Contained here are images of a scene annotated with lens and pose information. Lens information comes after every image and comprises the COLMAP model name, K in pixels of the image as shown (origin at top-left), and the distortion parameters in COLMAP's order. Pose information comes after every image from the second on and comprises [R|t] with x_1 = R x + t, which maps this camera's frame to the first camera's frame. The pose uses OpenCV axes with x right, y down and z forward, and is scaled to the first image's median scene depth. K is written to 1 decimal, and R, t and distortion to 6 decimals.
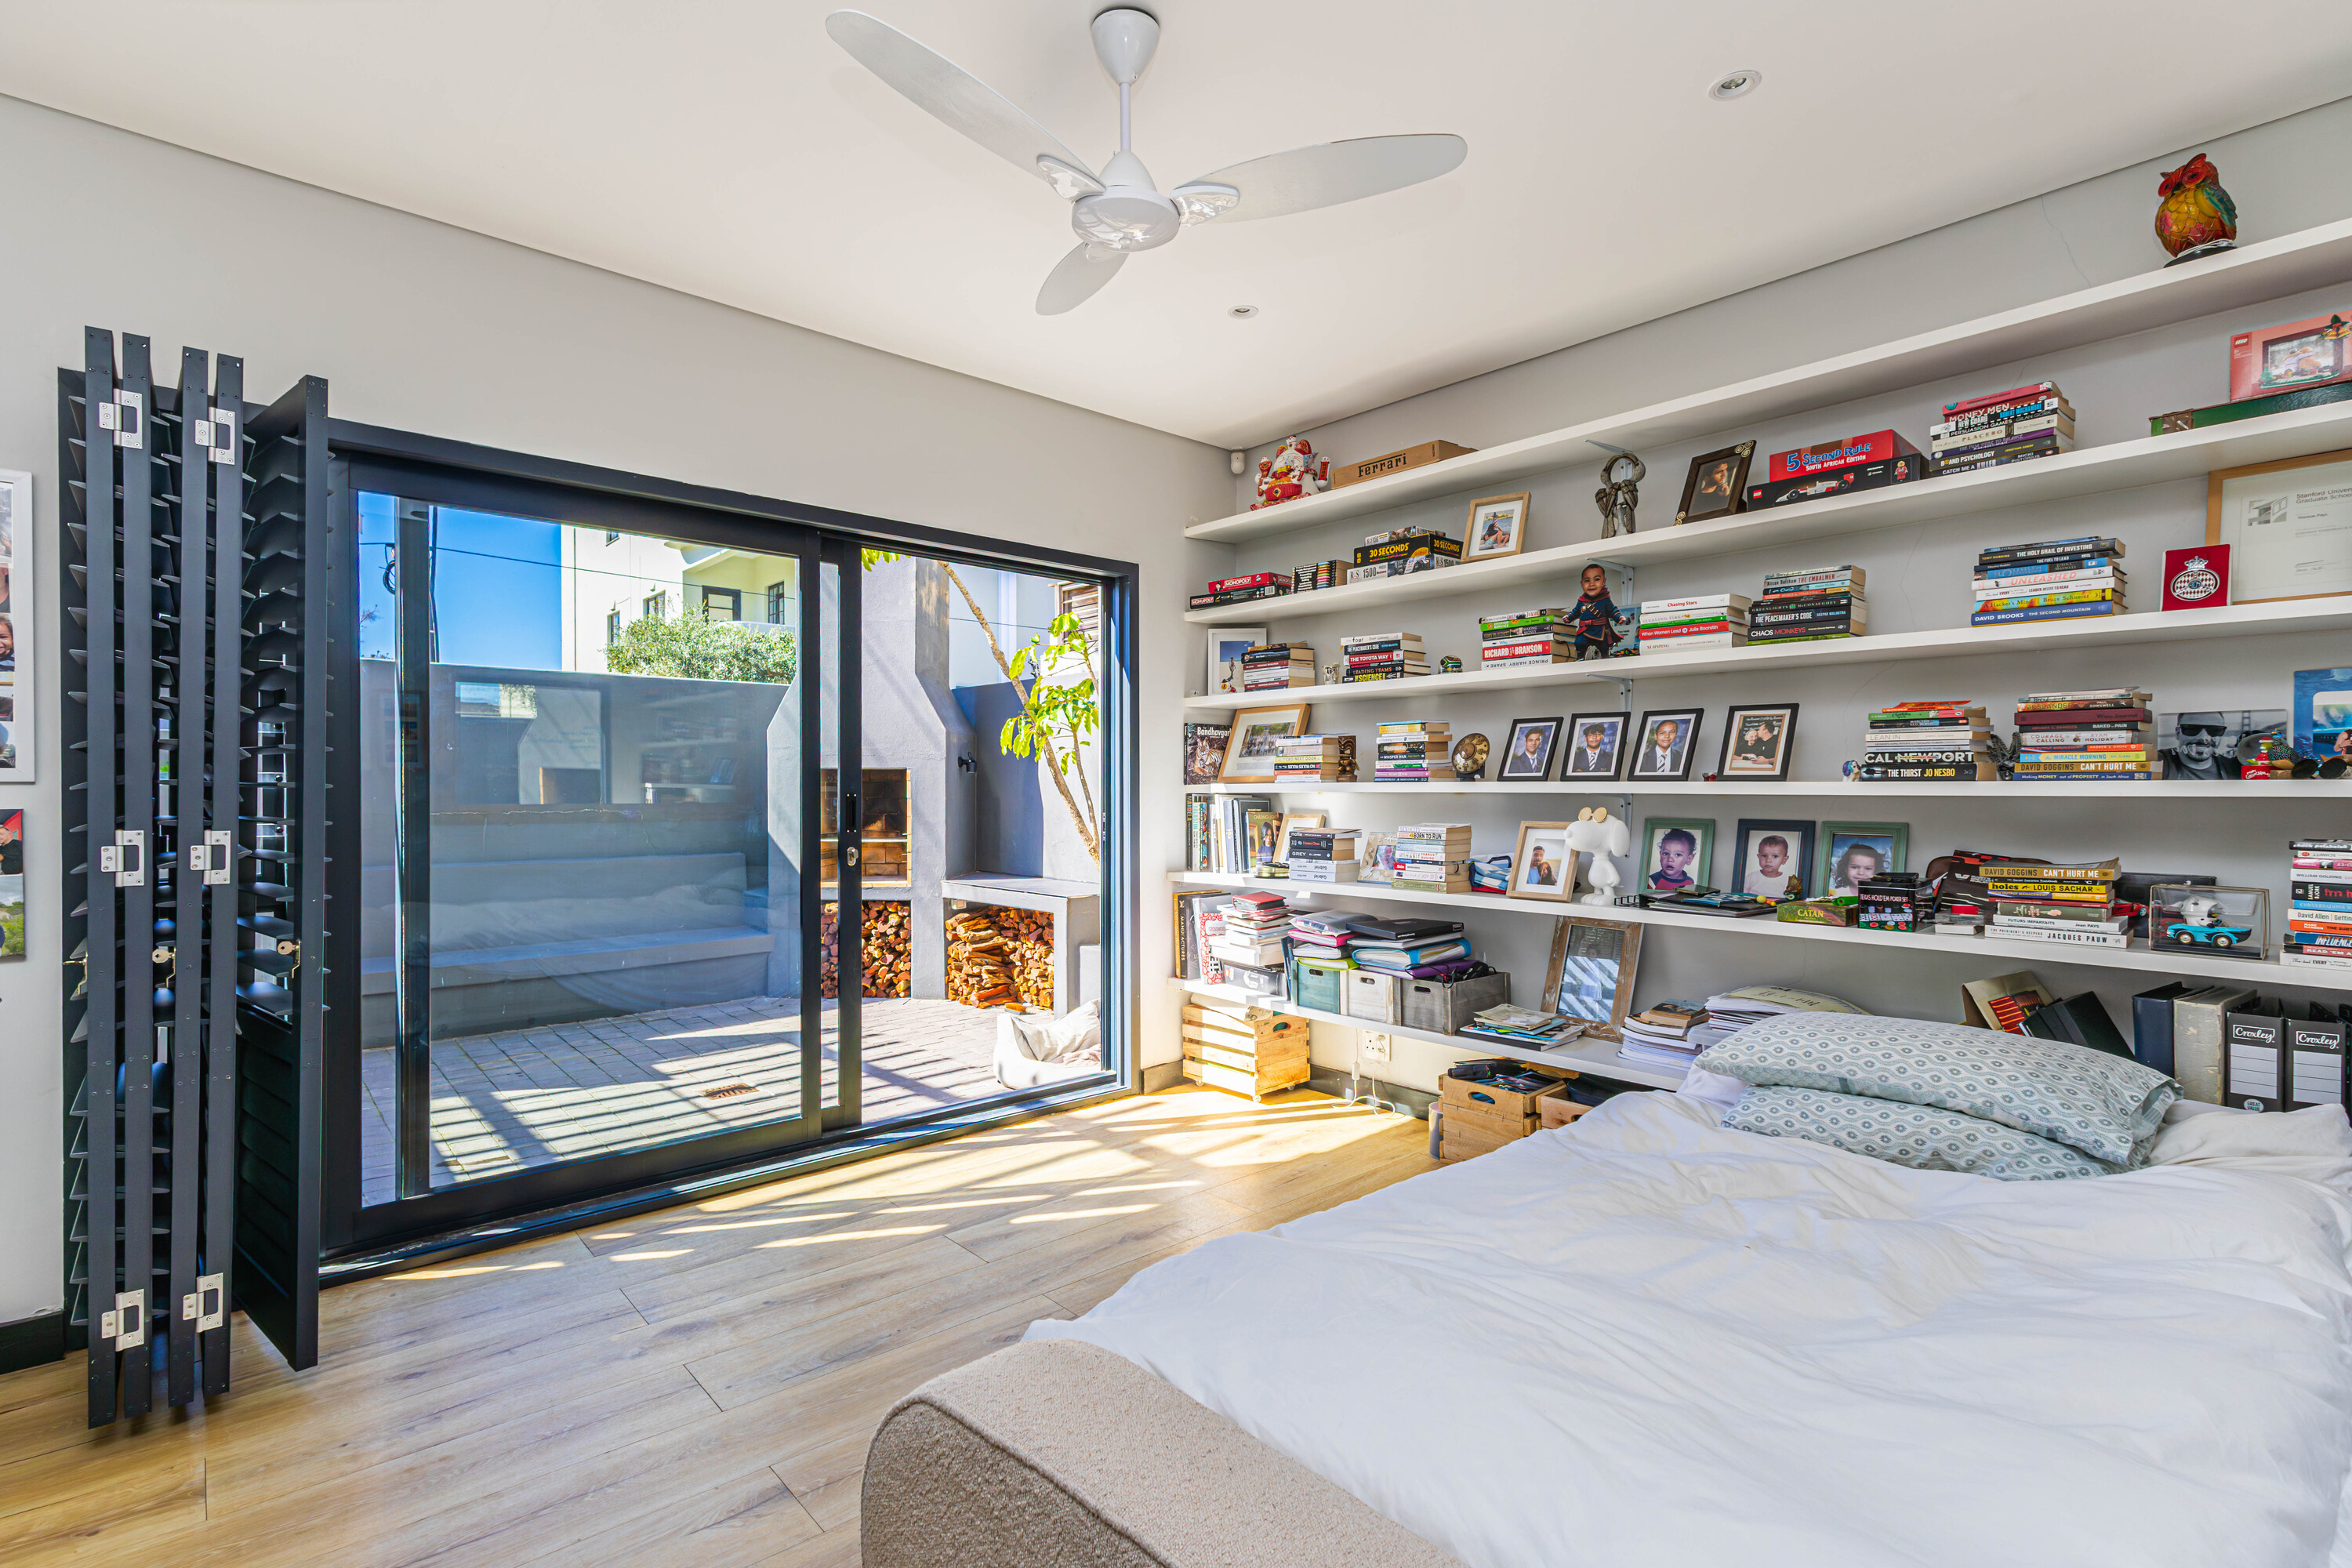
lens RADIAL K [[1097.5, 0, 1172.5], [0, 1097.5, 793.4], [0, 0, 1]] dist [0.008777, 0.000562]
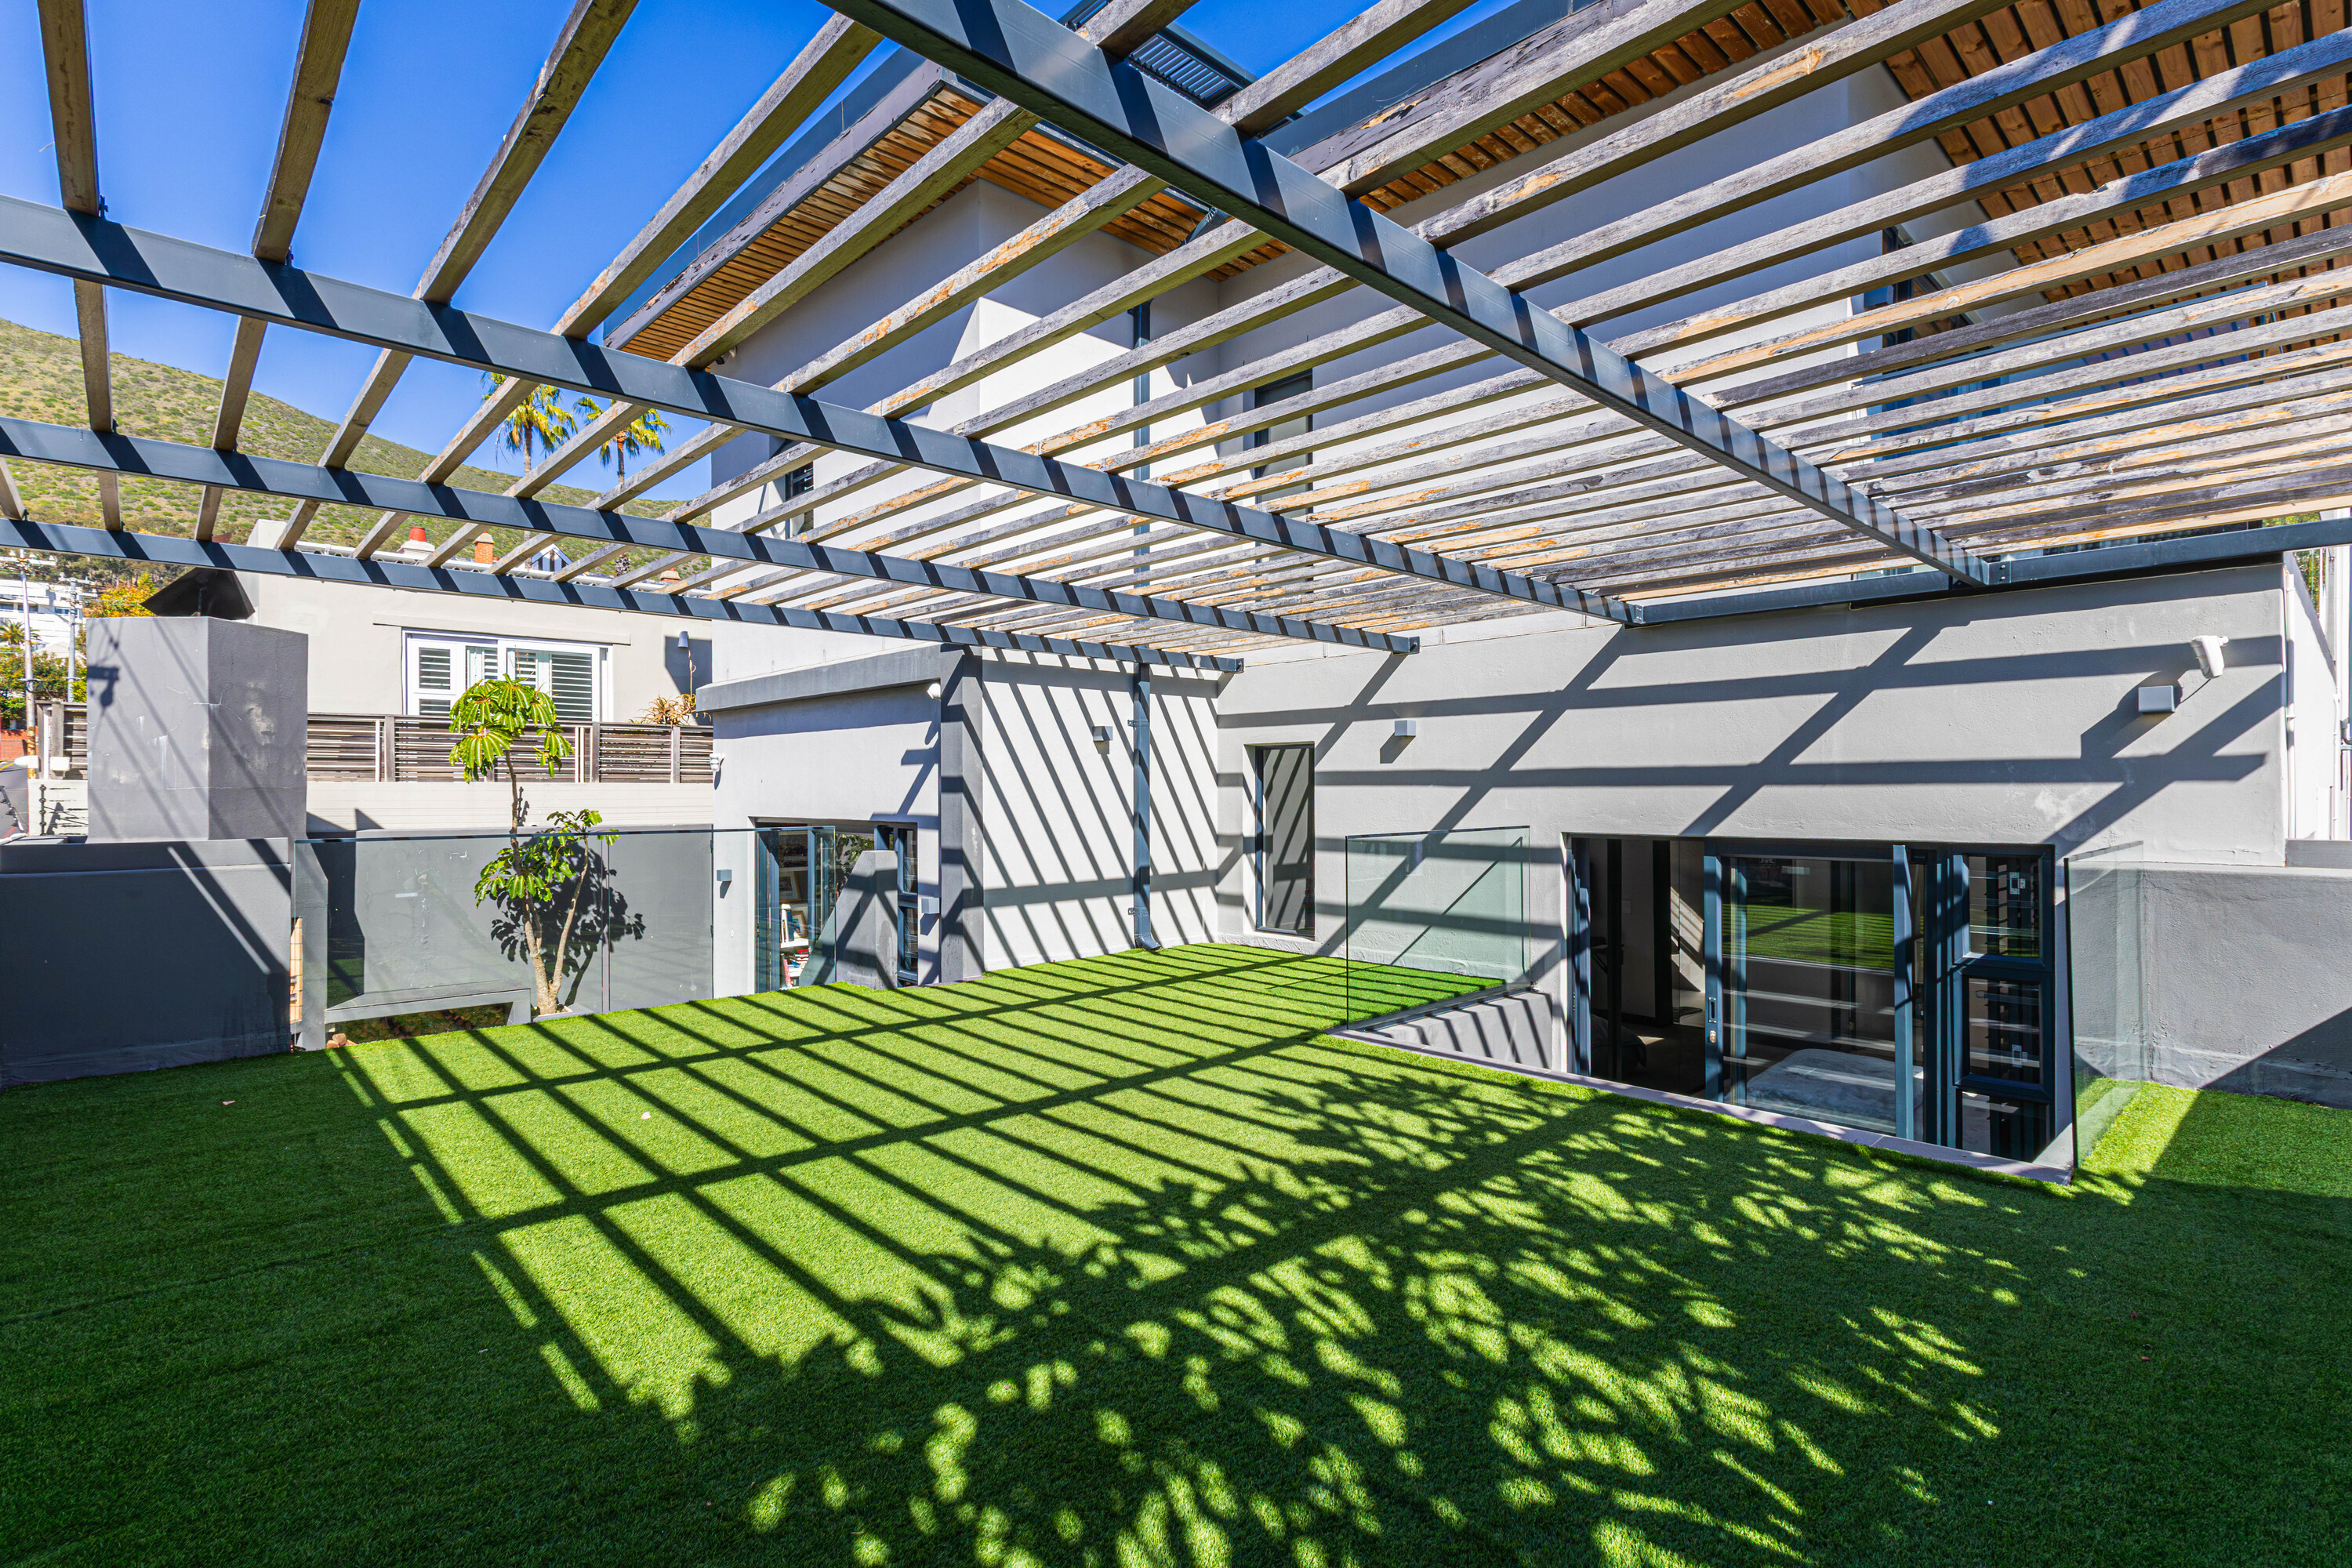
lens RADIAL K [[1097.5, 0, 1172.5], [0, 1097.5, 793.4], [0, 0, 1]] dist [0.008777, 0.000562]
pose [[-0.015380, 0.001831, 0.999880, -1.402191], [-0.001861, 0.999997, -0.001860, -0.151738], [-0.999880, -0.001890, -0.015376, 0.111534]]
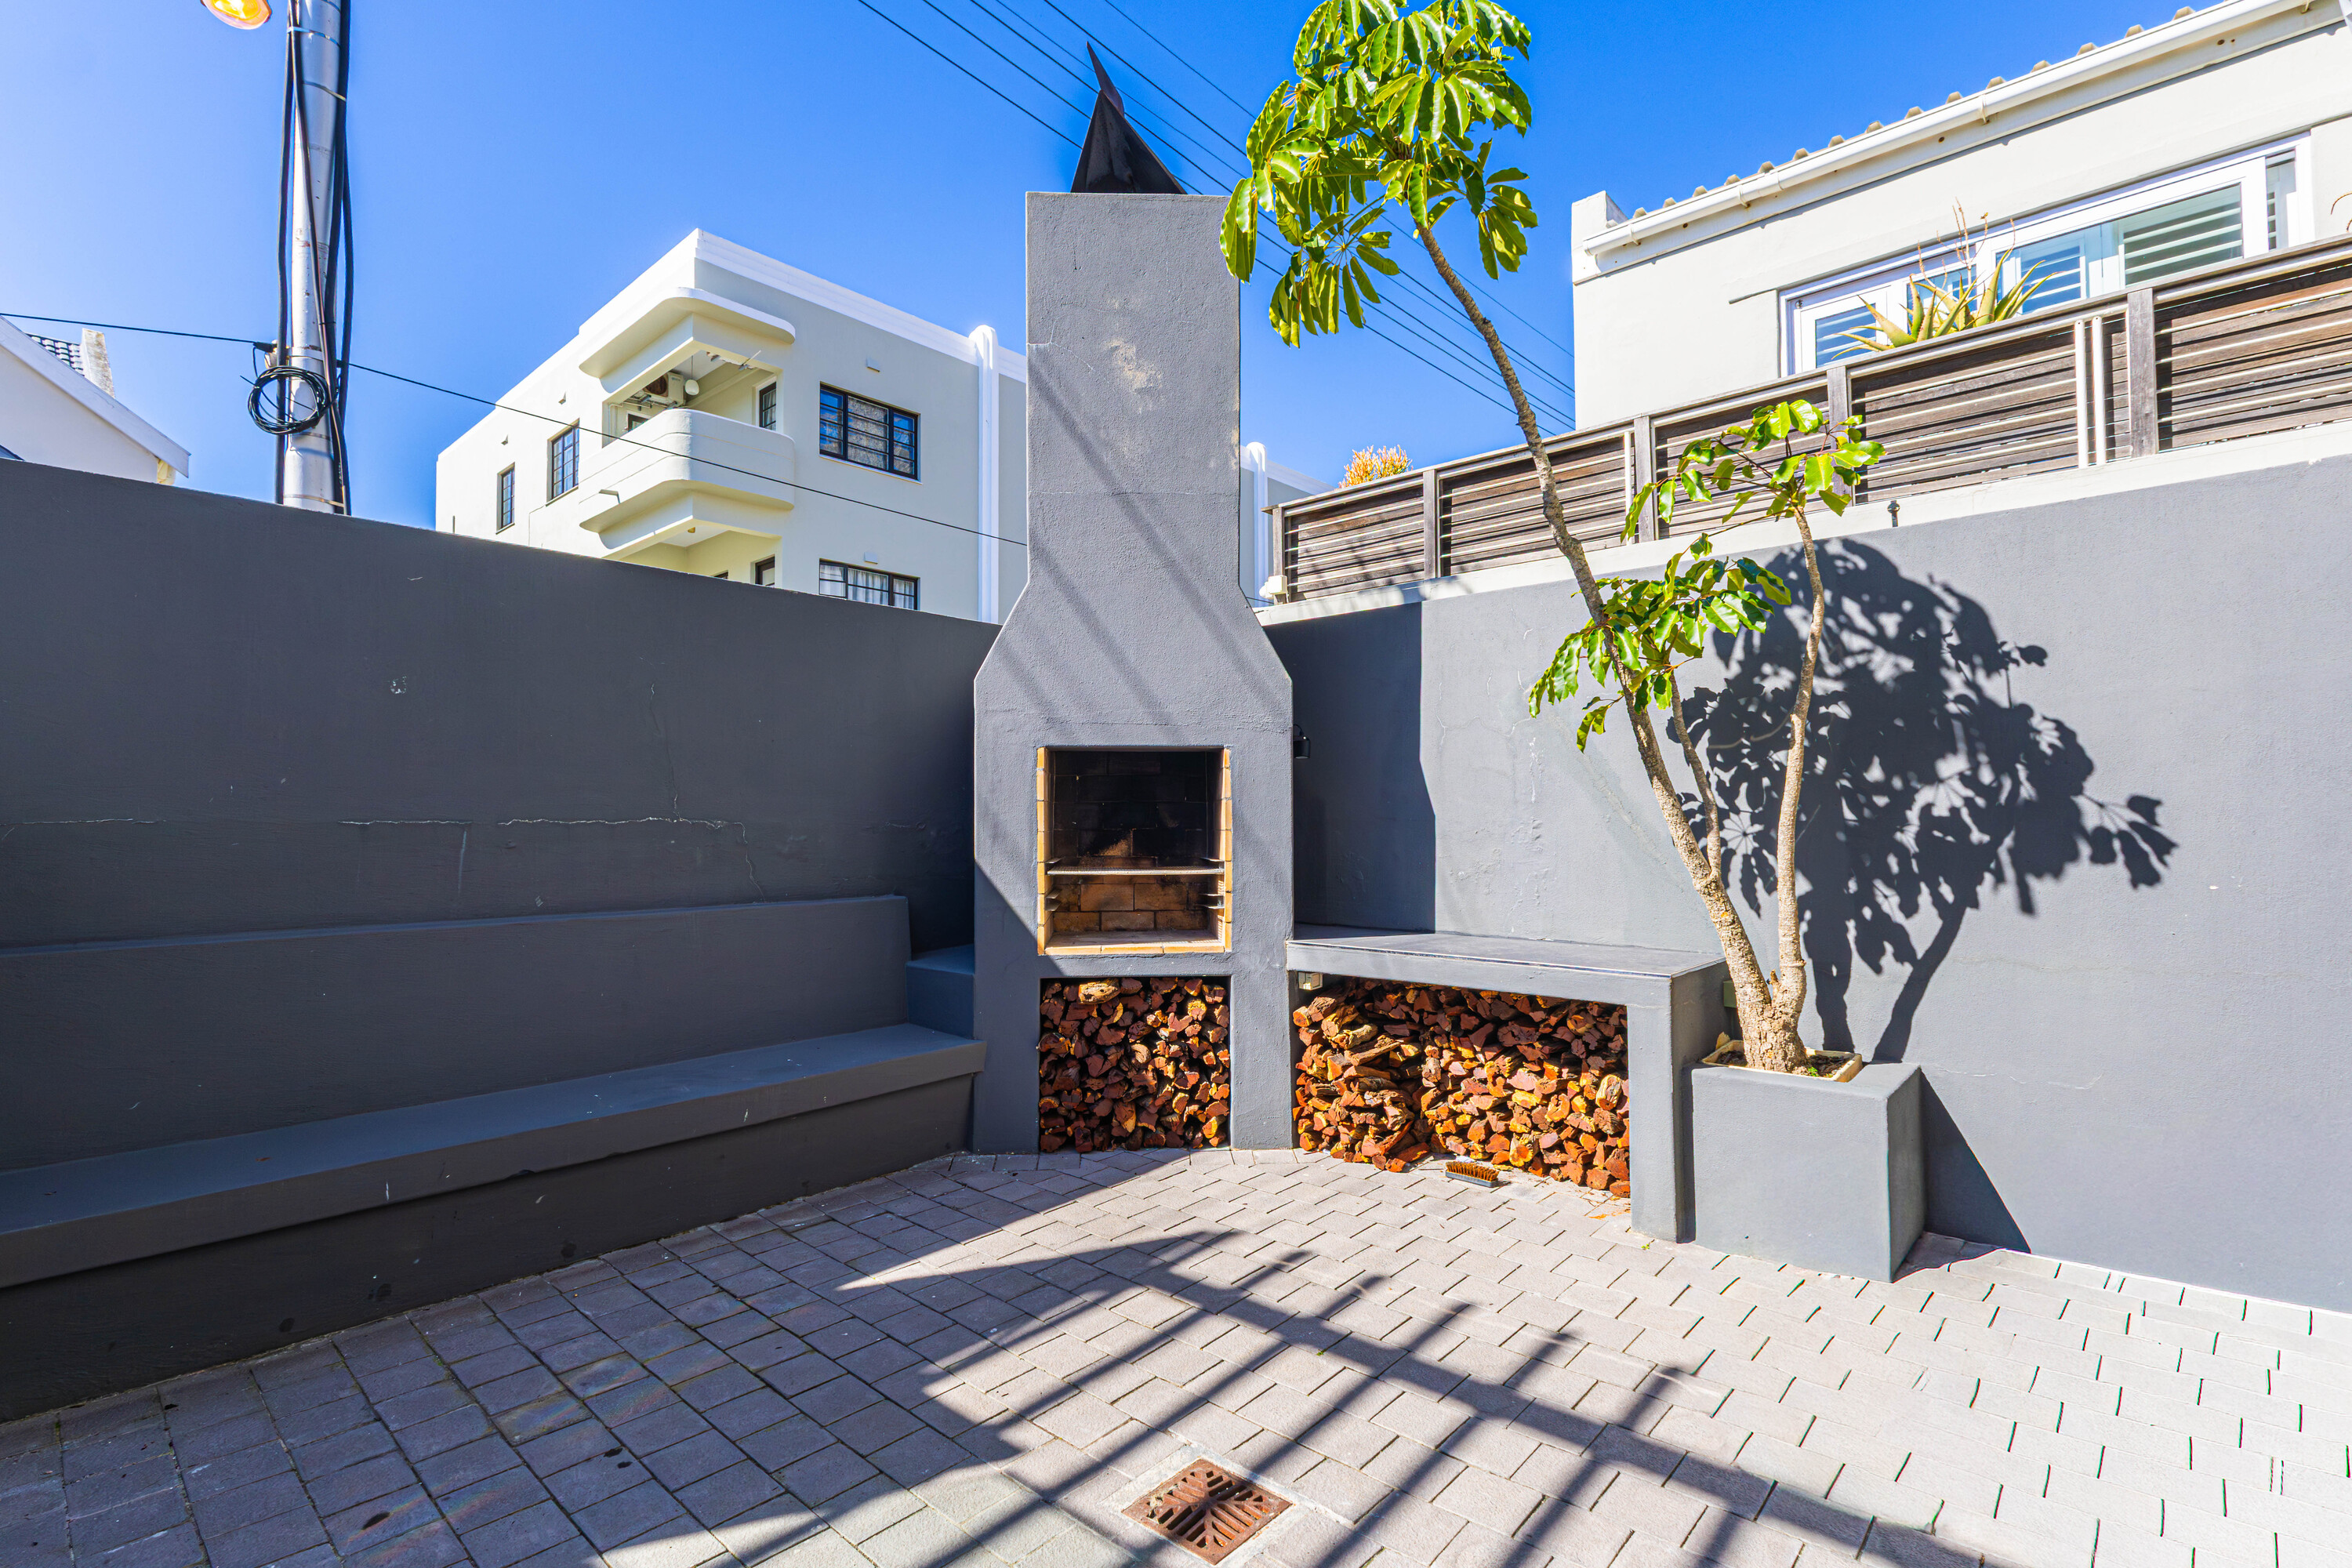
lens RADIAL K [[1097.5, 0, 1172.5], [0, 1097.5, 793.4], [0, 0, 1]] dist [0.008777, 0.000562]
pose [[0.993628, -0.001478, 0.112700, -0.333644], [0.004512, 0.999634, -0.026669, 0.016536], [-0.112620, 0.027008, 0.993271, 0.427225]]
